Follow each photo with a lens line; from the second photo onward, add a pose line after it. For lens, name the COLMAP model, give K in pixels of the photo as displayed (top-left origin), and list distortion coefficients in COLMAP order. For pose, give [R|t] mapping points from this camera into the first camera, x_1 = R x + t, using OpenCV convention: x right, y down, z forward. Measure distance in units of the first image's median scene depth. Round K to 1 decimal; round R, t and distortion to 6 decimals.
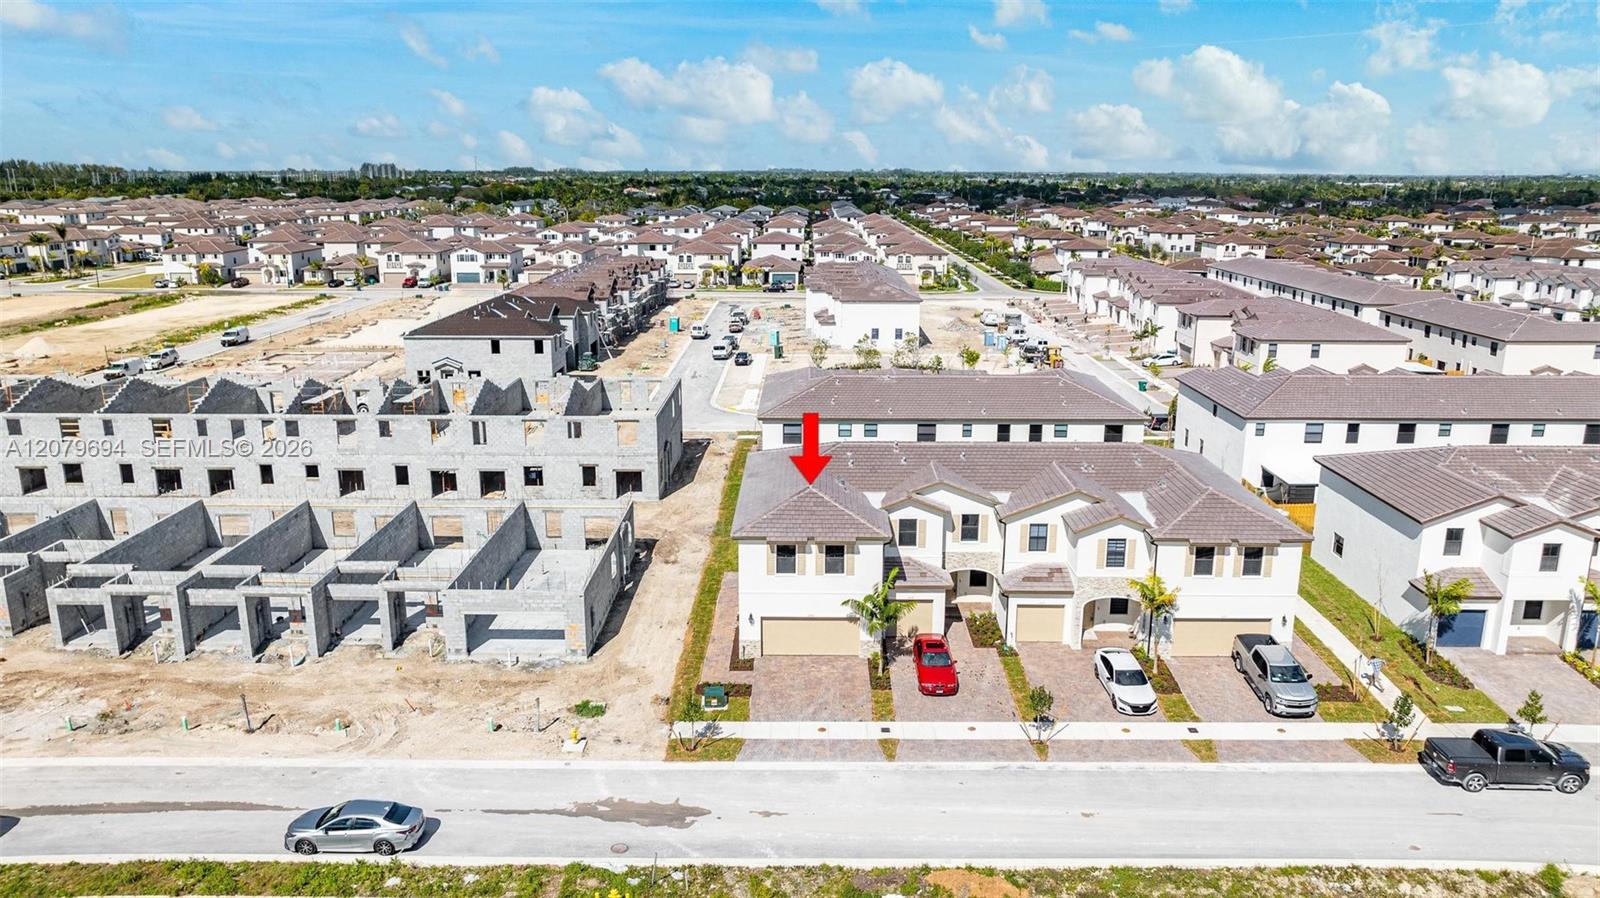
lens RADIAL K [[1109.1, 0, 804.3], [0, 1109.1, 441.5], [0, 0, 1]] dist [-0.010192, 0.002700]
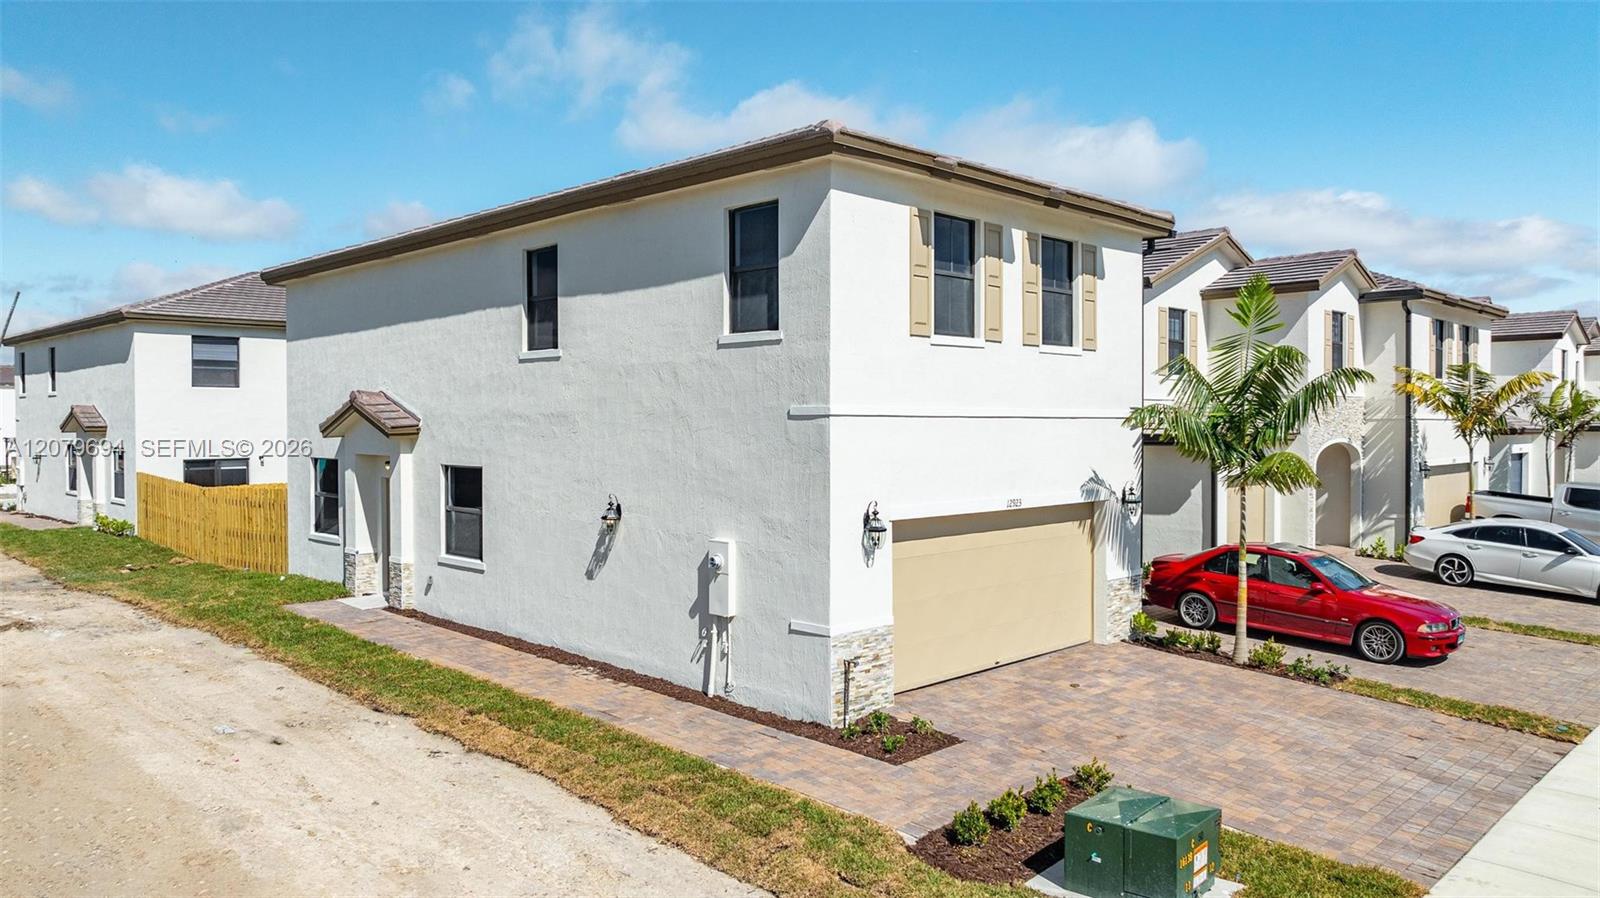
lens RADIAL K [[1109.1, 0, 813.6], [0, 1109.1, 457.7], [0, 0, 1]] dist [-0.010192, 0.002700]
pose [[0.699619, -0.024076, 0.714111, -0.221511], [0.174109, 0.975051, -0.137702, 0.175294], [-0.692979, 0.220671, 0.686356, 0.848692]]
